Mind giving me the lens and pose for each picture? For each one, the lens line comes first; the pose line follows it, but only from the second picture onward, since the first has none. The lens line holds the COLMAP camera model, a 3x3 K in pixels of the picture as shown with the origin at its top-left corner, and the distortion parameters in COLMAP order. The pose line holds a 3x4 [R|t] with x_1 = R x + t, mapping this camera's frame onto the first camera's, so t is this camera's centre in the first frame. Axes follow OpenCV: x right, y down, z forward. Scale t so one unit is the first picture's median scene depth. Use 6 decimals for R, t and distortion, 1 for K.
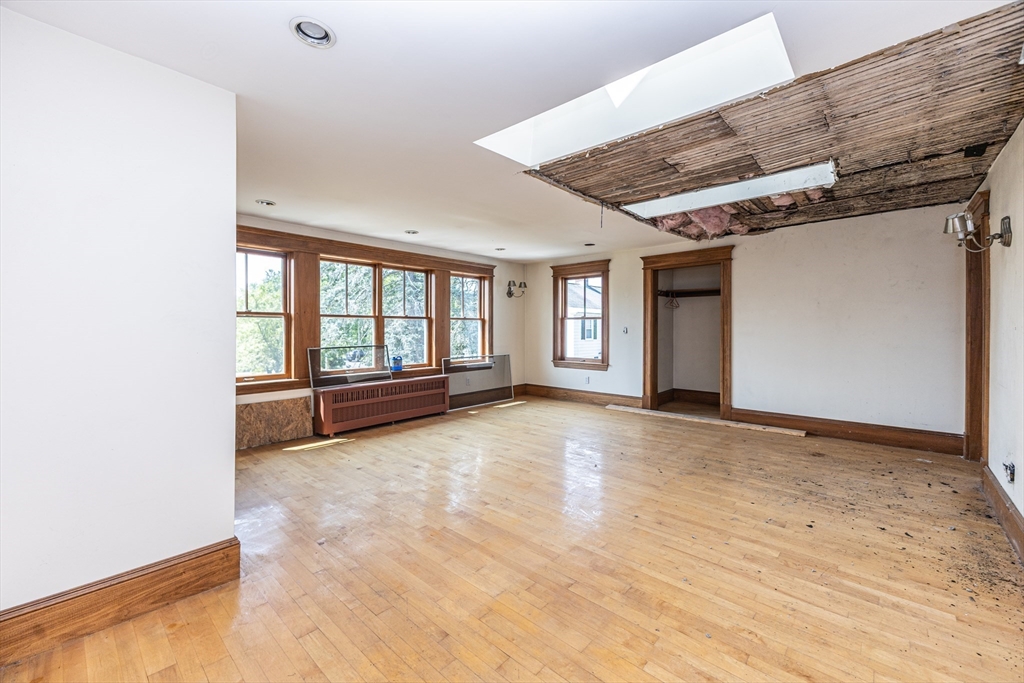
lens RADIAL K [[411.1, 0, 505.1], [0, 411.1, 331.5], [0, 0, 1]] dist [0.000265, -0.000454]
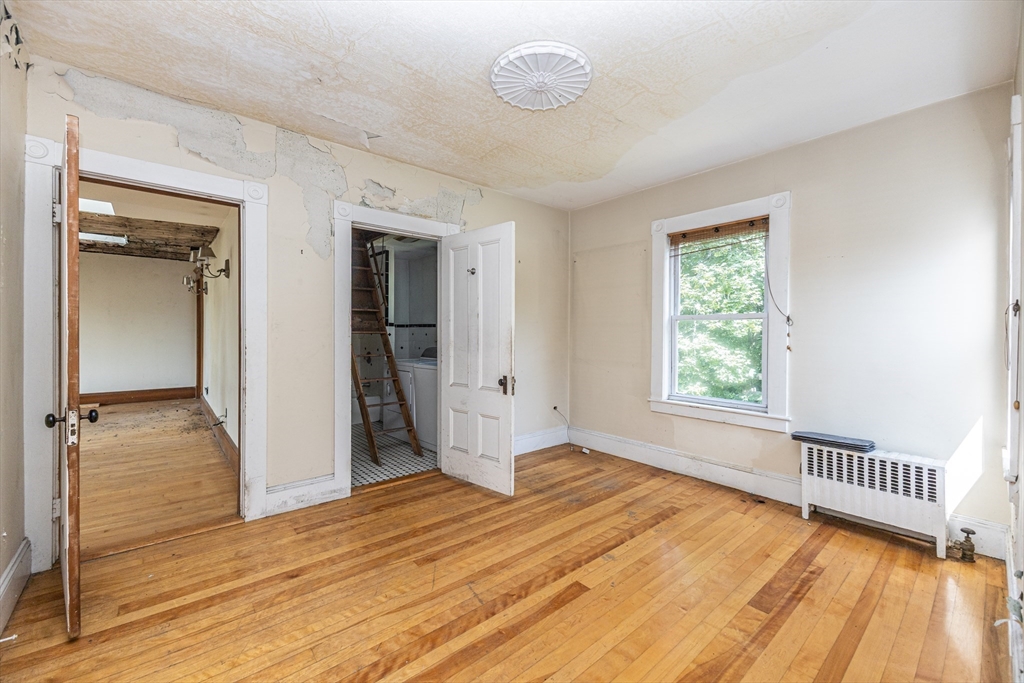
lens RADIAL K [[417.0, 0, 510.0], [0, 417.0, 342.2], [0, 0, 1]] dist [0.008457, -0.003048]
pose [[0.119960, -0.007893, 0.992747, -0.449100], [0.000351, 0.999969, 0.007908, 0.025228], [-0.992779, -0.000601, 0.119959, -0.484746]]
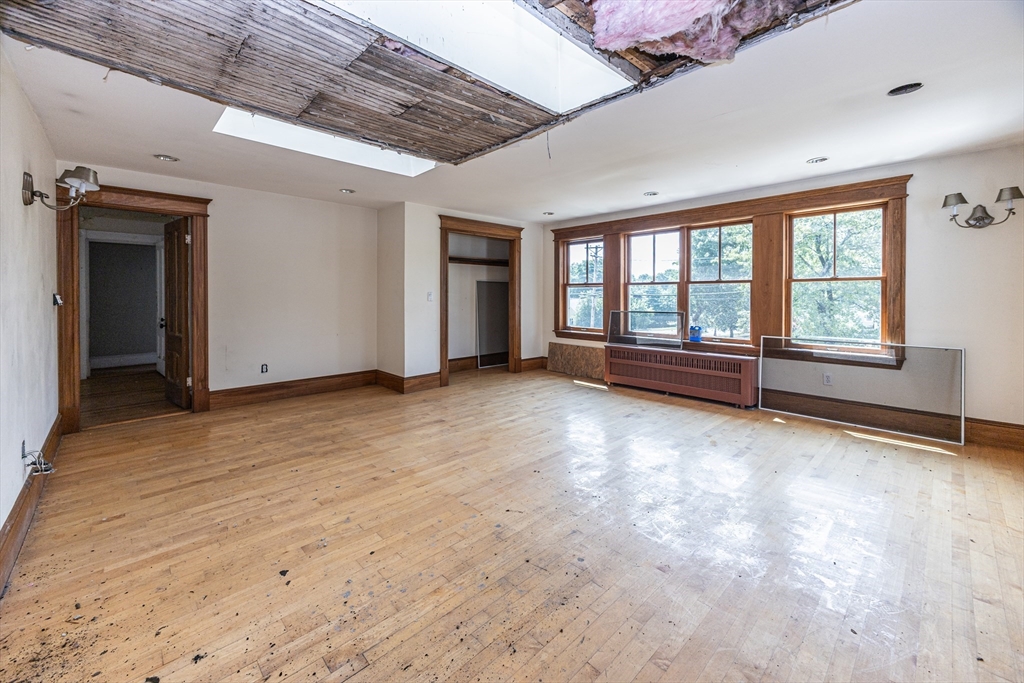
lens RADIAL K [[415.7, 0, 525.6], [0, 415.7, 301.6], [0, 0, 1]] dist [0.002376, -0.000355]
pose [[-0.047308, 0.017809, -0.998722, 0.707298], [-0.006558, 0.999814, 0.018139, -0.006999], [0.998859, 0.007408, -0.047183, 0.714378]]
